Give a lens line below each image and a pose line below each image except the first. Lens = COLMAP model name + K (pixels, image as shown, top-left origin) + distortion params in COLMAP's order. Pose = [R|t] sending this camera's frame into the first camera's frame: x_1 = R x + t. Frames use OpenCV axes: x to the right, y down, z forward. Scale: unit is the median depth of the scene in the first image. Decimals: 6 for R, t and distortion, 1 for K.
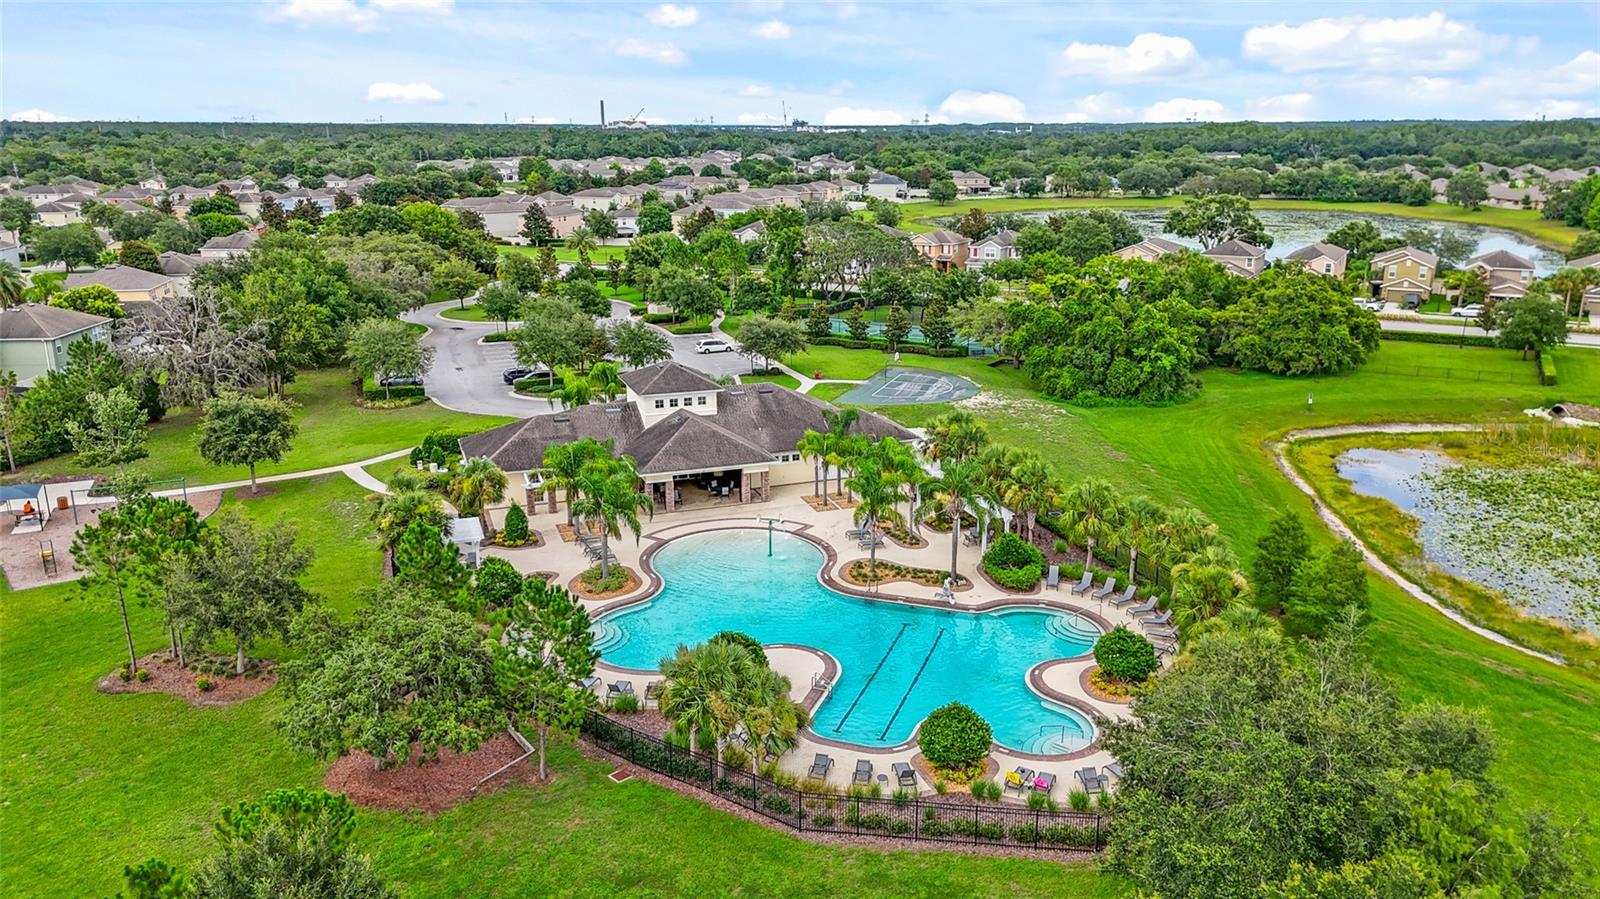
lens RADIAL K [[1130.0, 0, 807.3], [0, 1130.0, 426.9], [0, 0, 1]] dist [0.080936, -0.088160]
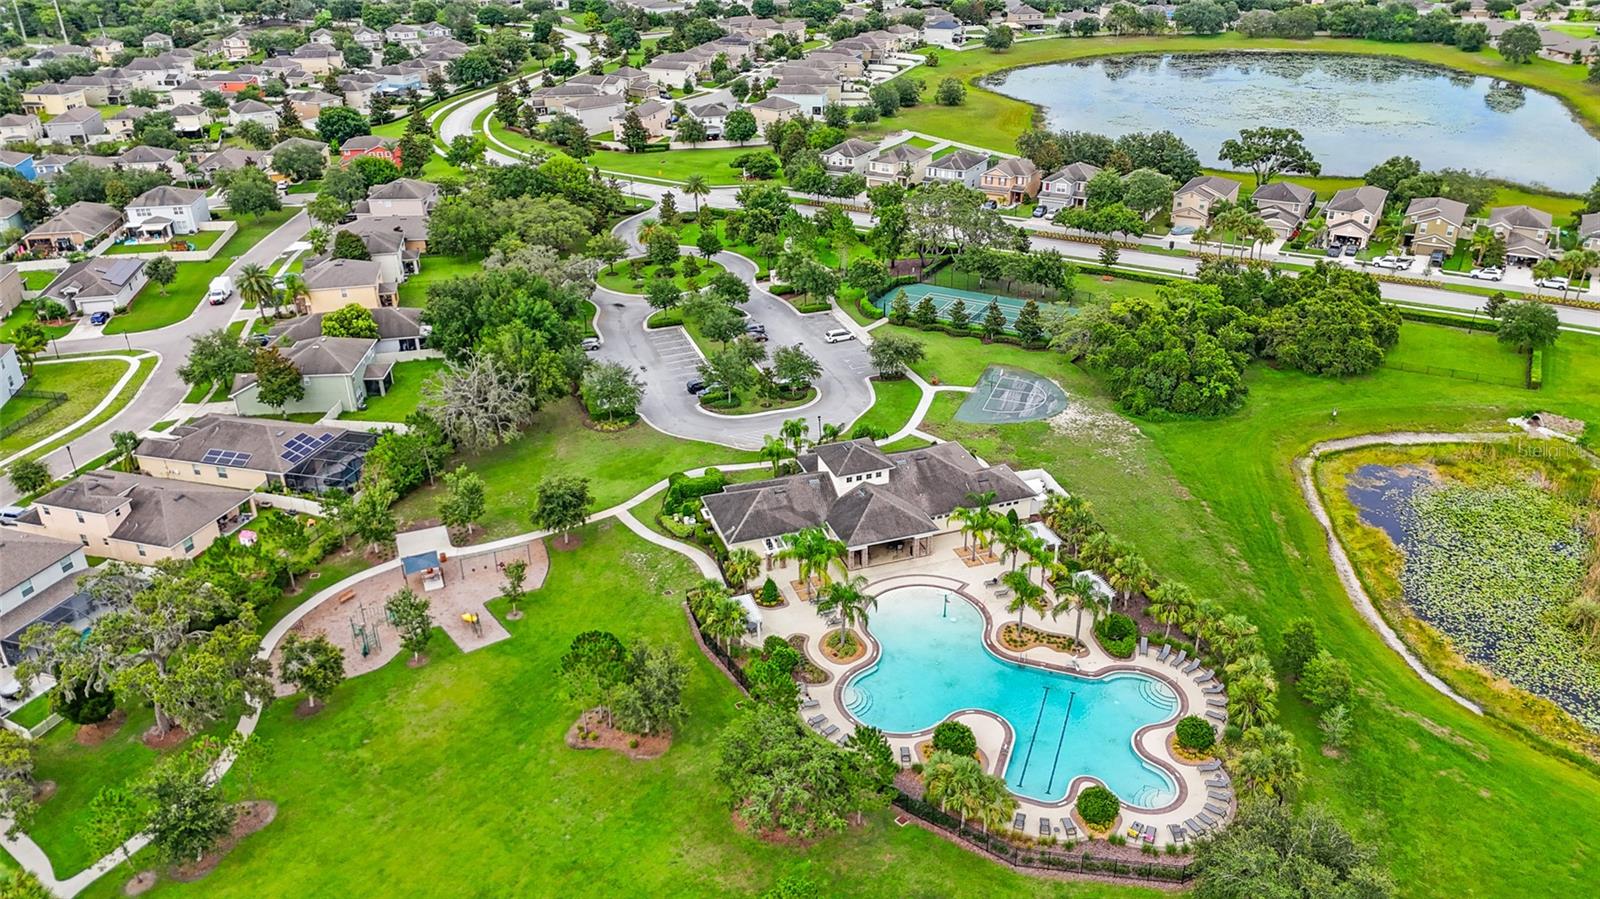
lens RADIAL K [[1089.8, 0, 800.0], [0, 1089.8, 449.5], [0, 0, 1]] dist [0.053336, -0.047405]
pose [[0.999086, -0.009282, -0.041734, -0.099081], [0.017644, 0.978658, 0.204737, -0.242458], [0.038943, -0.205286, 0.977927, -0.216850]]
